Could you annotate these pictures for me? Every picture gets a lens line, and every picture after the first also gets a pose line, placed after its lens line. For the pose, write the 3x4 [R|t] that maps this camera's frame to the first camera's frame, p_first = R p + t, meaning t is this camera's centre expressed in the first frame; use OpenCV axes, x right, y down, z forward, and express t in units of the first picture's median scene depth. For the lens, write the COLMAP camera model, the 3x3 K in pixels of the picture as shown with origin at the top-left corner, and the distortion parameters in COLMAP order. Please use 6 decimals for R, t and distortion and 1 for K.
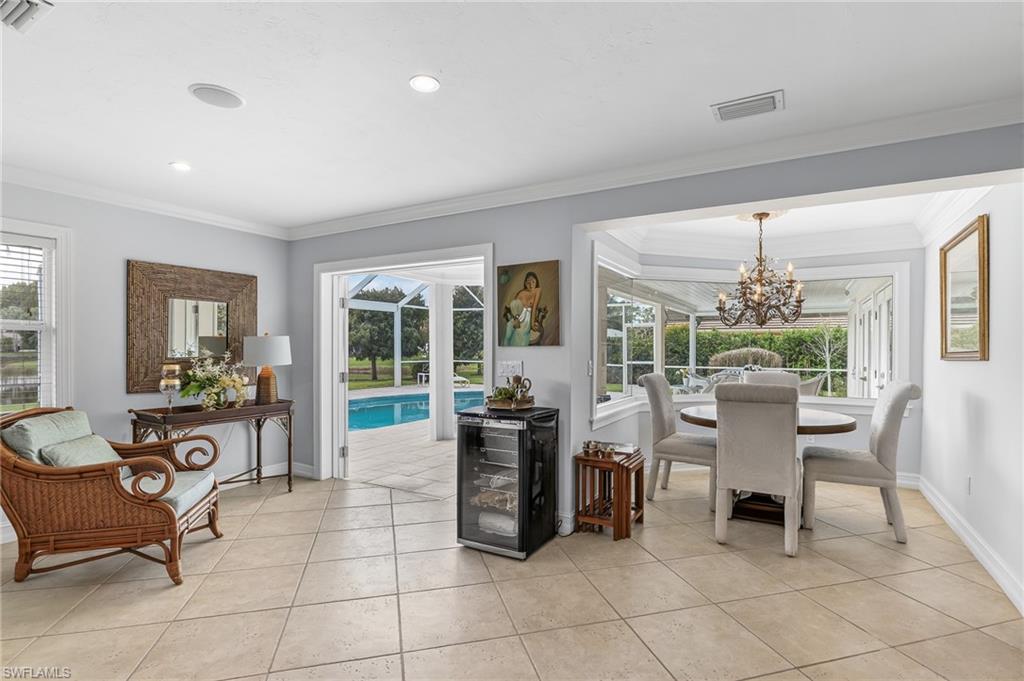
lens RADIAL K [[467.0, 0, 511.6], [0, 467.0, 345.5], [0, 0, 1]] dist [-0.007555, 0.001921]
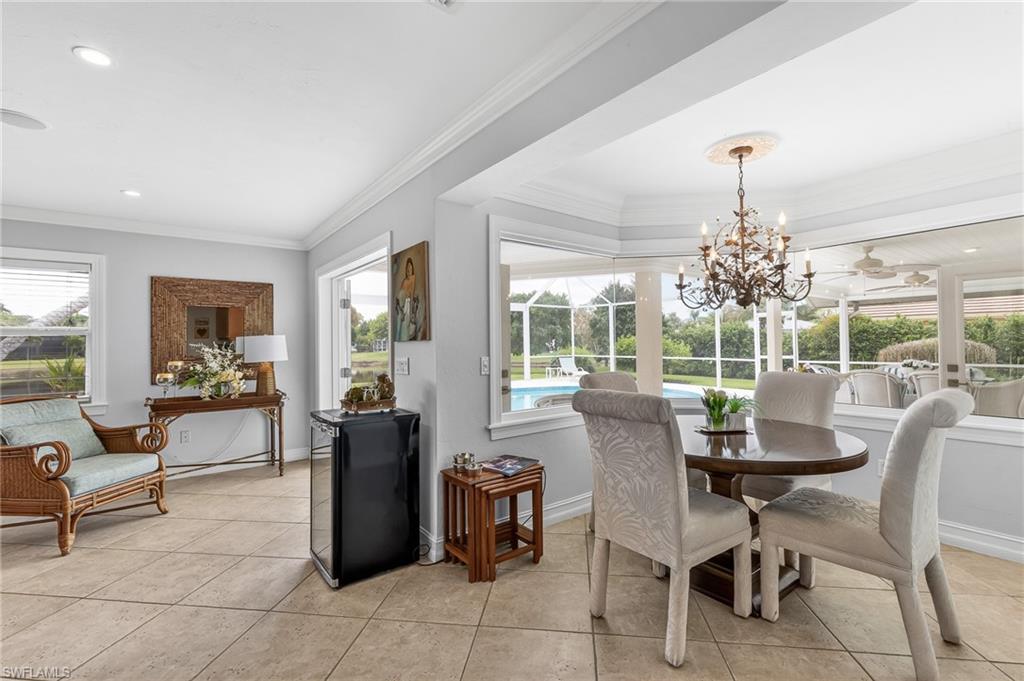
lens RADIAL K [[428.1, 0, 520.4], [0, 428.1, 336.7], [0, 0, 1]] dist [-0.001964, -0.000191]
pose [[0.930914, -0.019877, -0.364698, 0.500112], [0.016060, 0.999780, -0.013495, 0.006931], [0.364886, 0.006705, 0.931028, 0.299899]]
